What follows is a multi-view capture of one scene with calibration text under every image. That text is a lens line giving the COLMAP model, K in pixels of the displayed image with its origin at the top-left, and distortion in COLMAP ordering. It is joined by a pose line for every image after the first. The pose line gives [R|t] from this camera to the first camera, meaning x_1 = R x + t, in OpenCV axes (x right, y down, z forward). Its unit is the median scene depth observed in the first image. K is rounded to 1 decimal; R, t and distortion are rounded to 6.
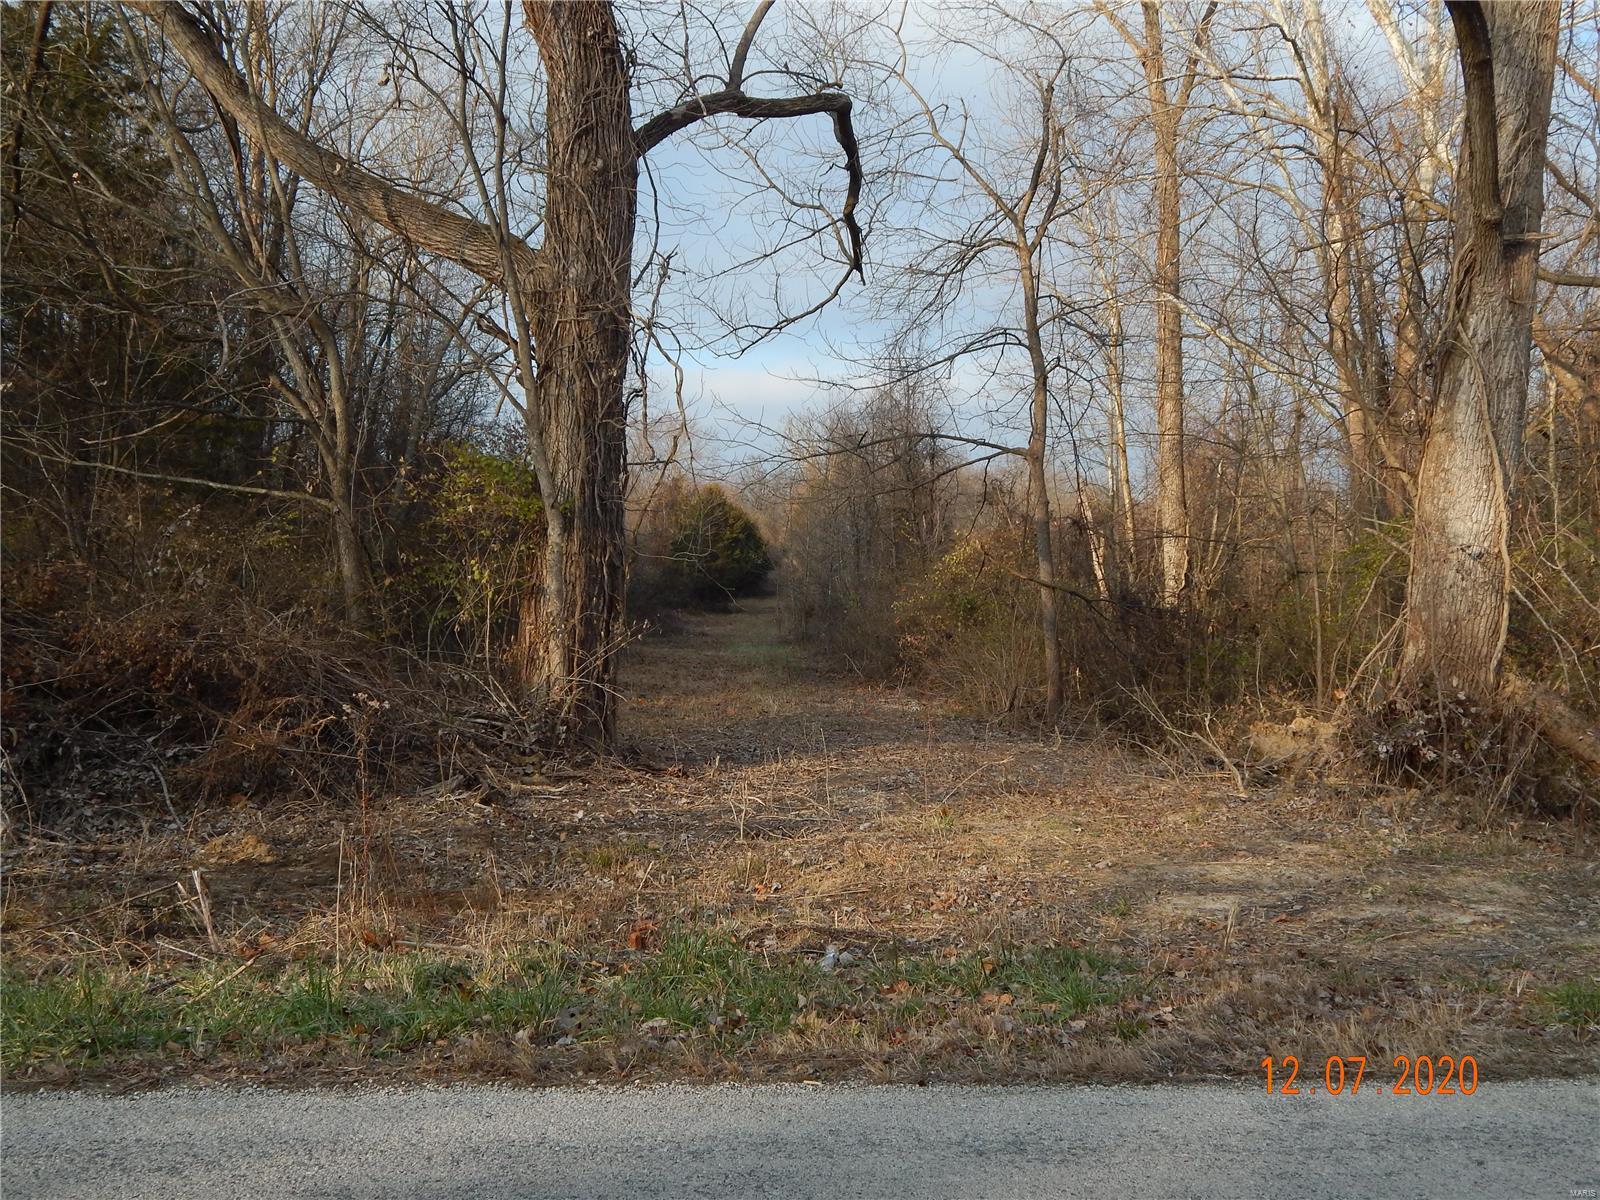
lens RADIAL K [[1756.8, 0, 805.4], [0, 1756.8, 599.9], [0, 0, 1]] dist [-0.005657, 0.000000]
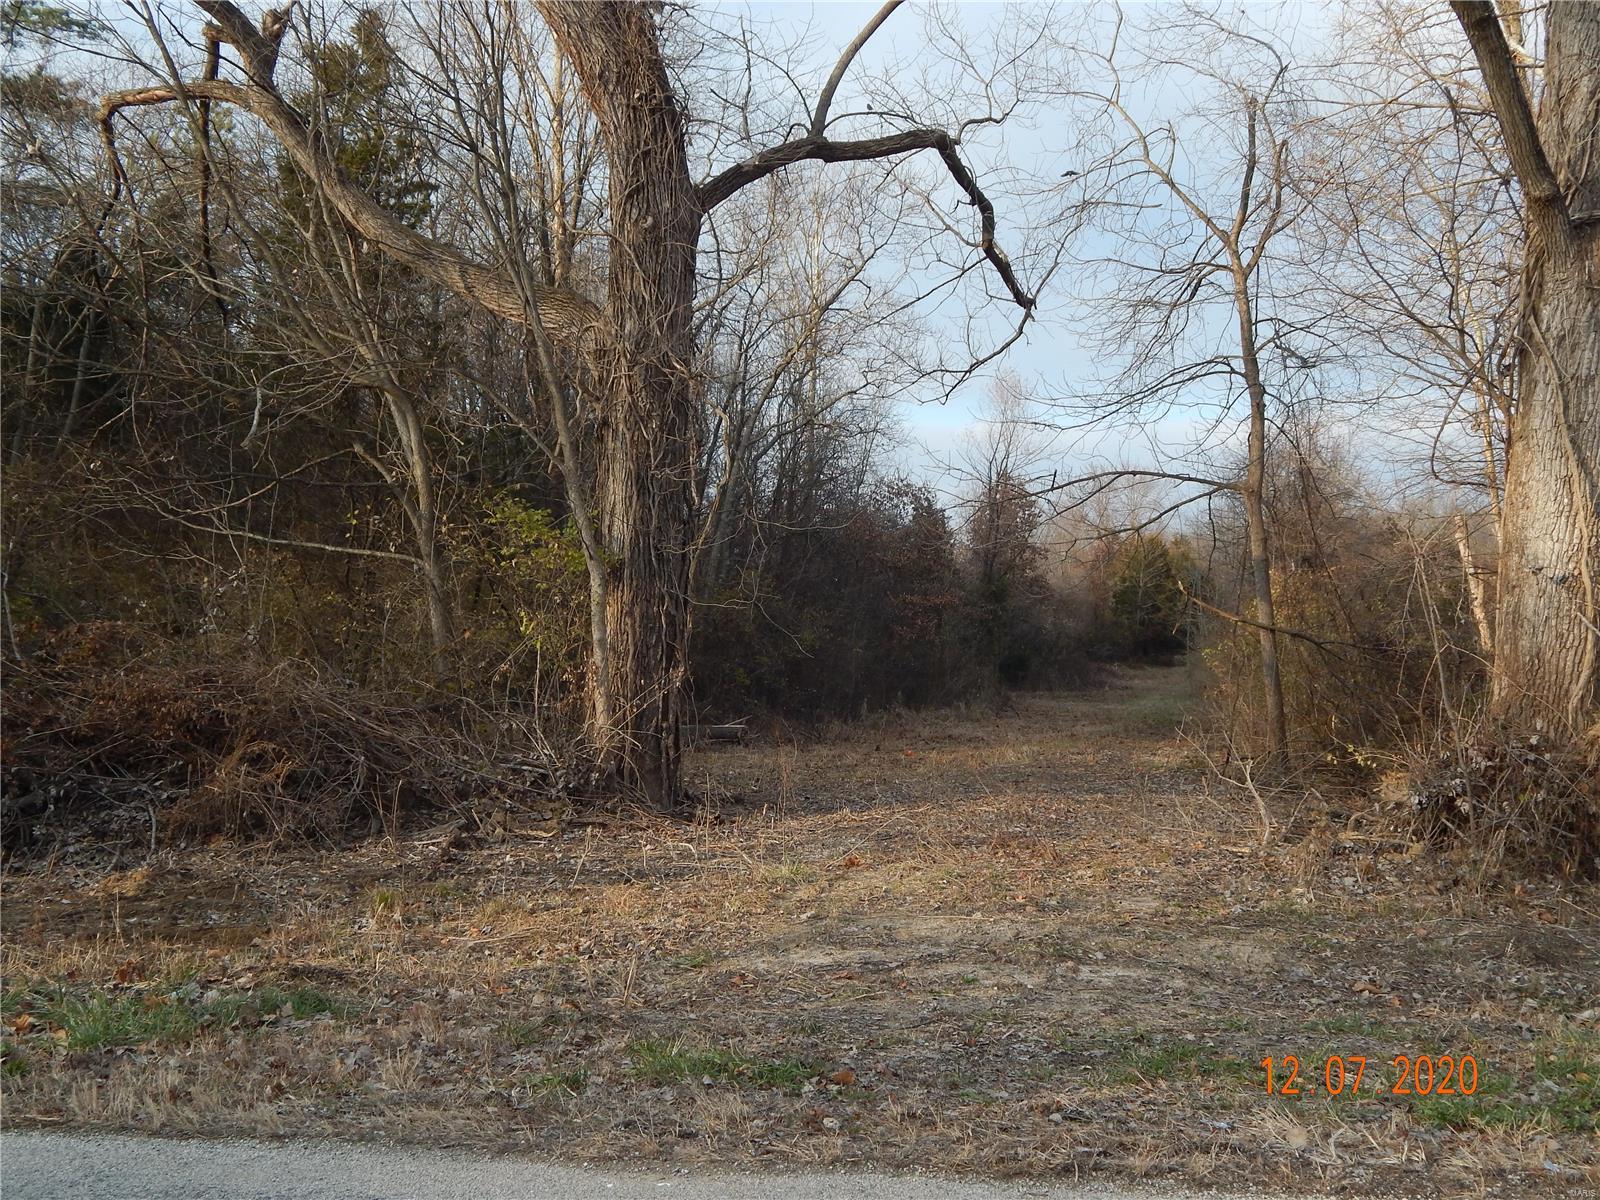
lens RADIAL K [[1756.8, 0, 802.0], [0, 1756.8, 602.4], [0, 0, 1]] dist [-0.005657, 0.000000]
pose [[0.959234, -0.025353, -0.281472, 0.225707], [0.016637, 0.999307, -0.033312, 0.007605], [0.282122, 0.027271, 0.958991, 0.047687]]
